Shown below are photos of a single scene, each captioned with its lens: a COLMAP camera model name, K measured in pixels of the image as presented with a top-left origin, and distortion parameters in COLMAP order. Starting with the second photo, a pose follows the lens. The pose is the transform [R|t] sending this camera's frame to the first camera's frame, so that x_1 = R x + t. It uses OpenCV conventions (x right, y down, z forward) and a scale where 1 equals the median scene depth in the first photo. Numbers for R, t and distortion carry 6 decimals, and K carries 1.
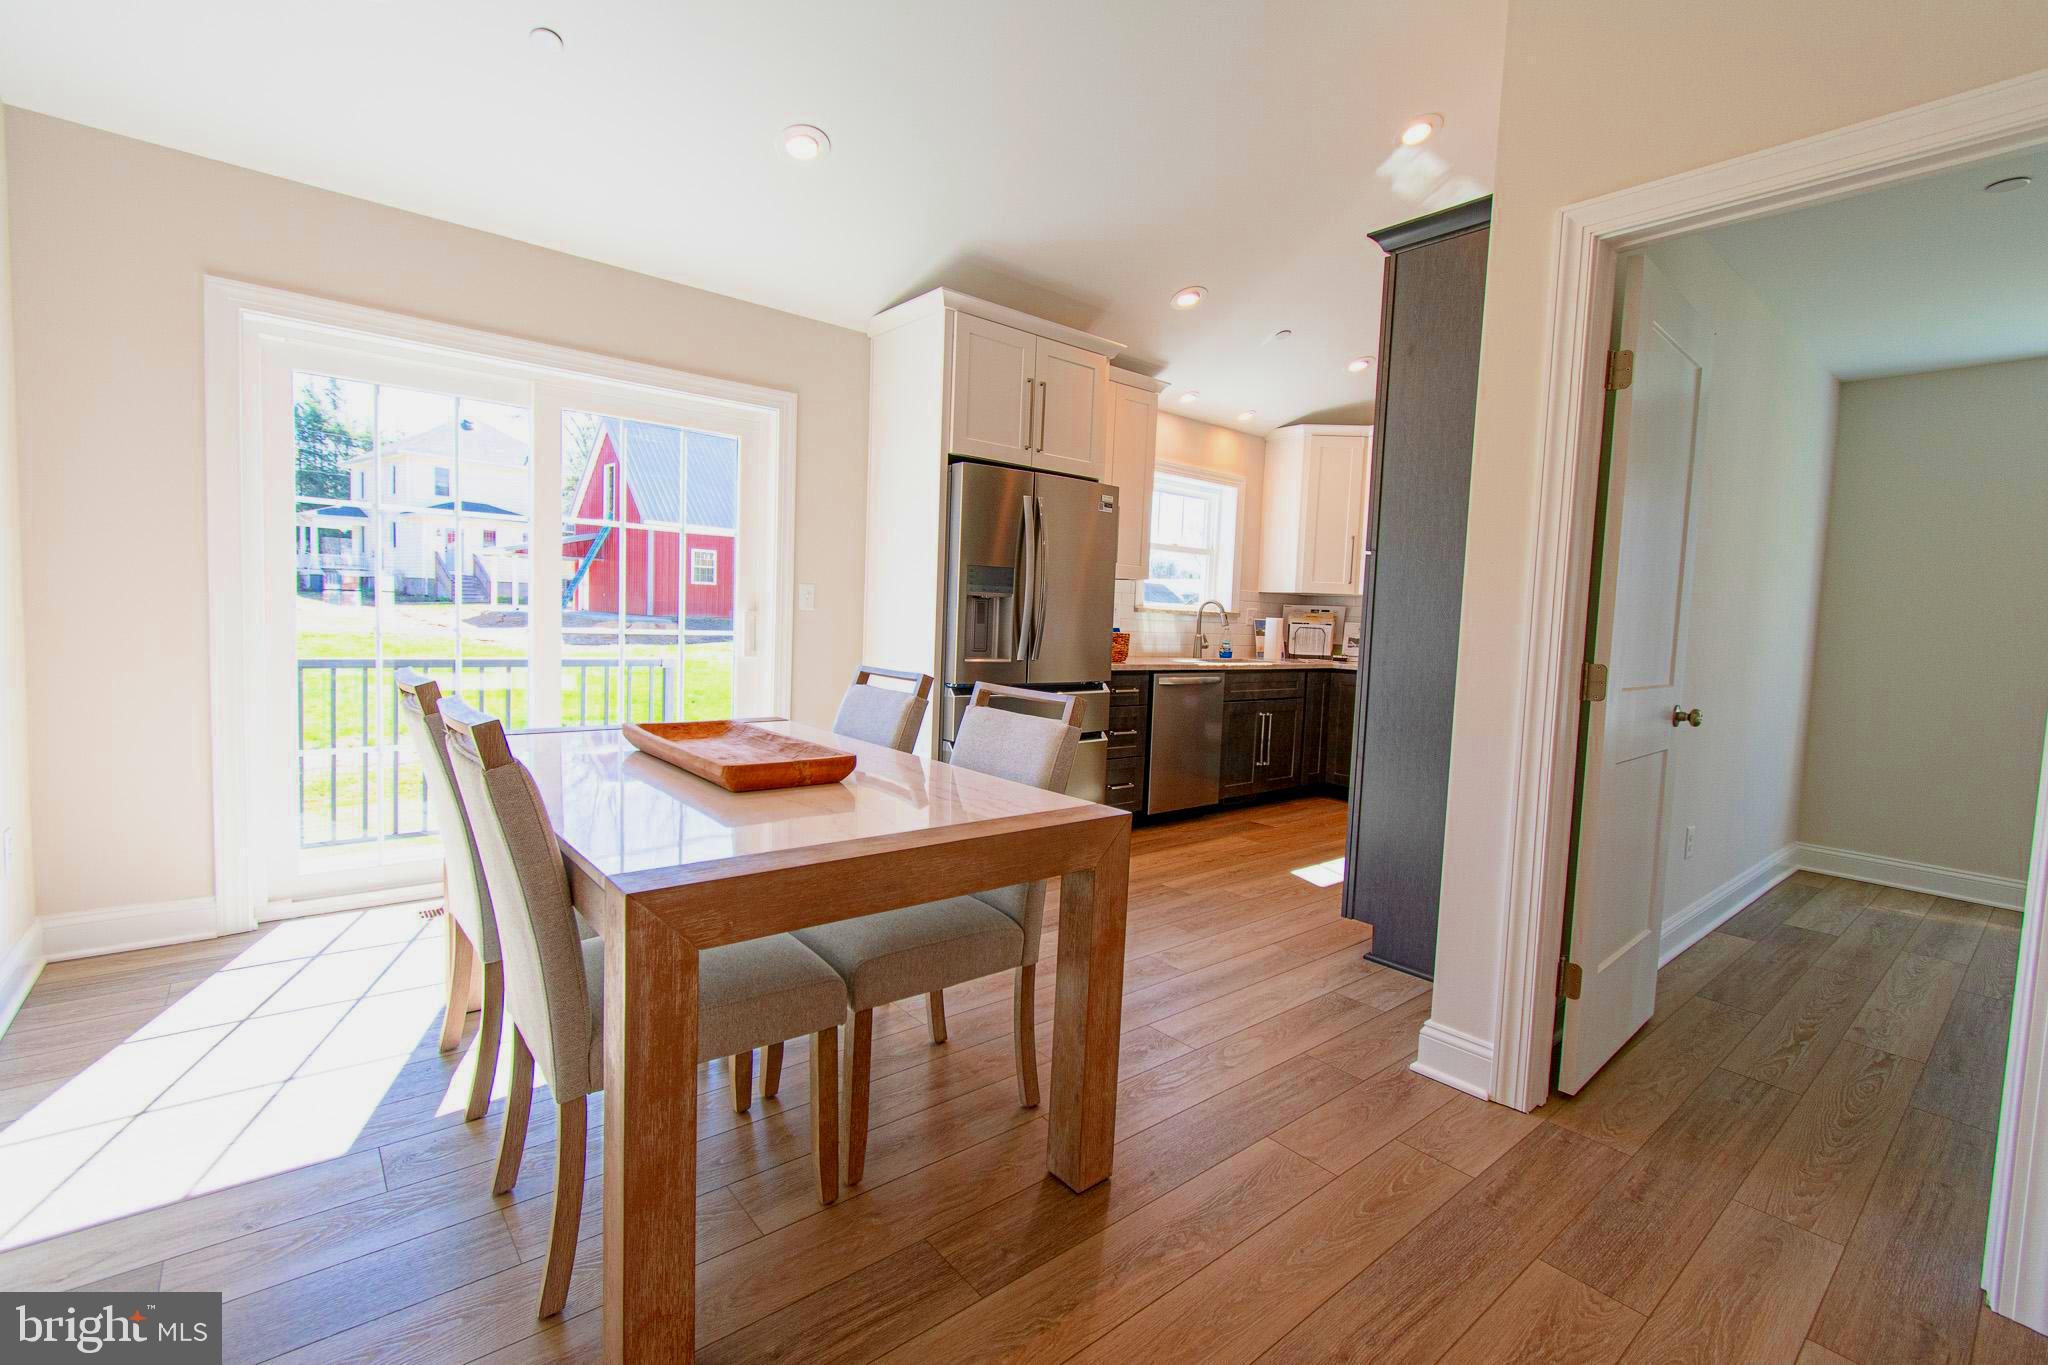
lens RADIAL K [[896.6, 0, 1030.9], [0, 896.6, 672.2], [0, 0, 1]] dist [0.001906, -0.000458]
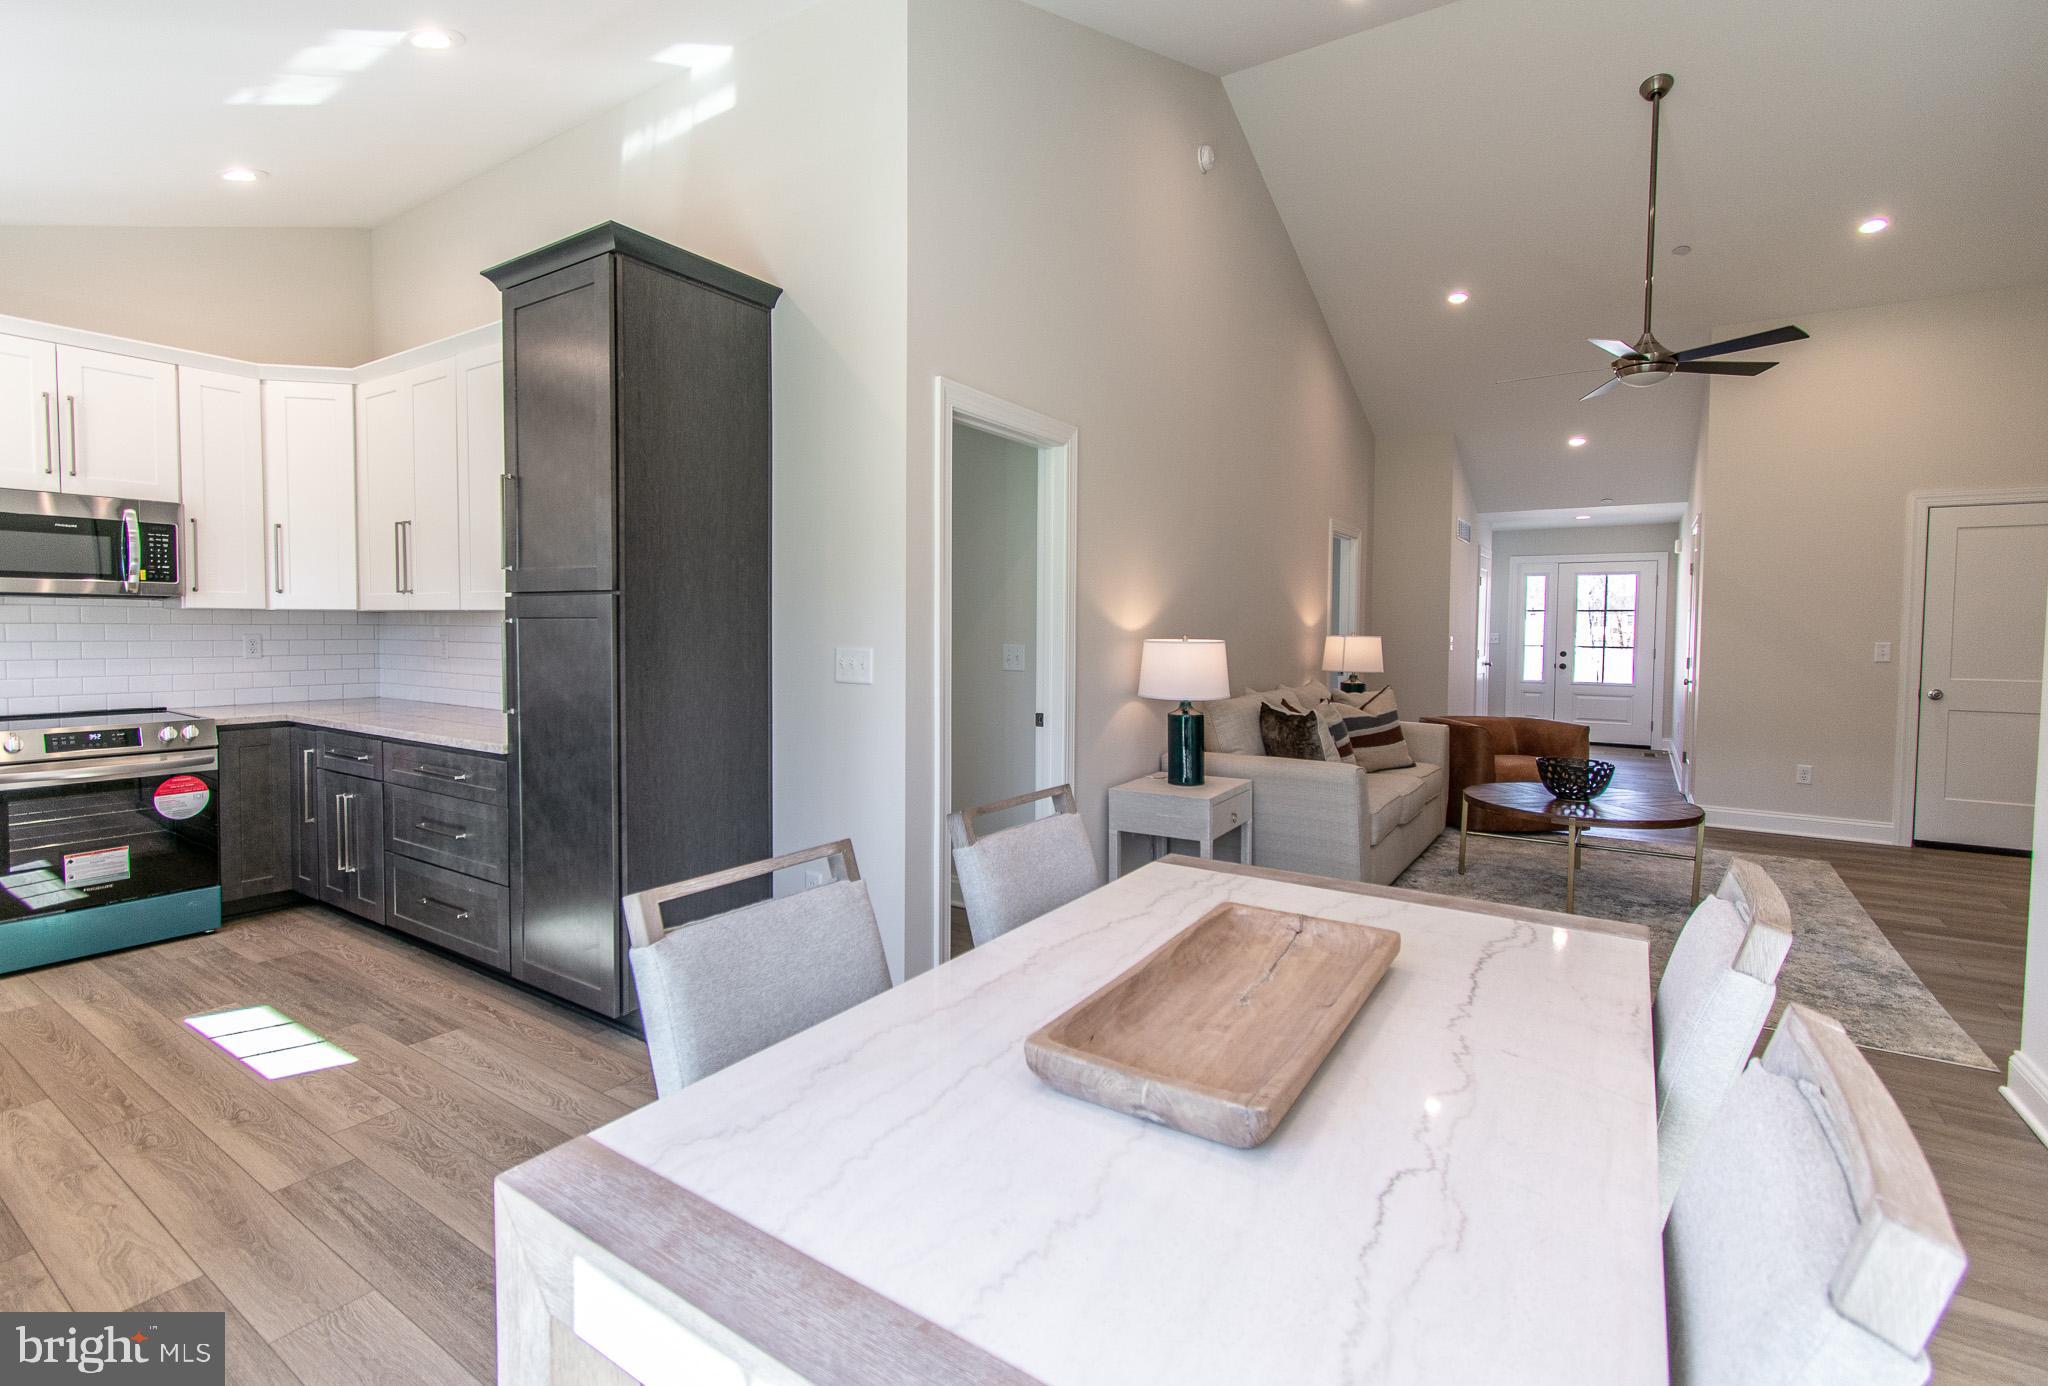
lens RADIAL K [[939.3, 0, 983.6], [0, 939.3, 662.5], [0, 0, 1]] dist [0.001698, -0.000228]
pose [[-0.266036, -0.080571, 0.960590, -0.320766], [0.044245, 0.994430, 0.095663, -0.074047], [-0.962947, 0.067951, -0.260990, 0.483885]]
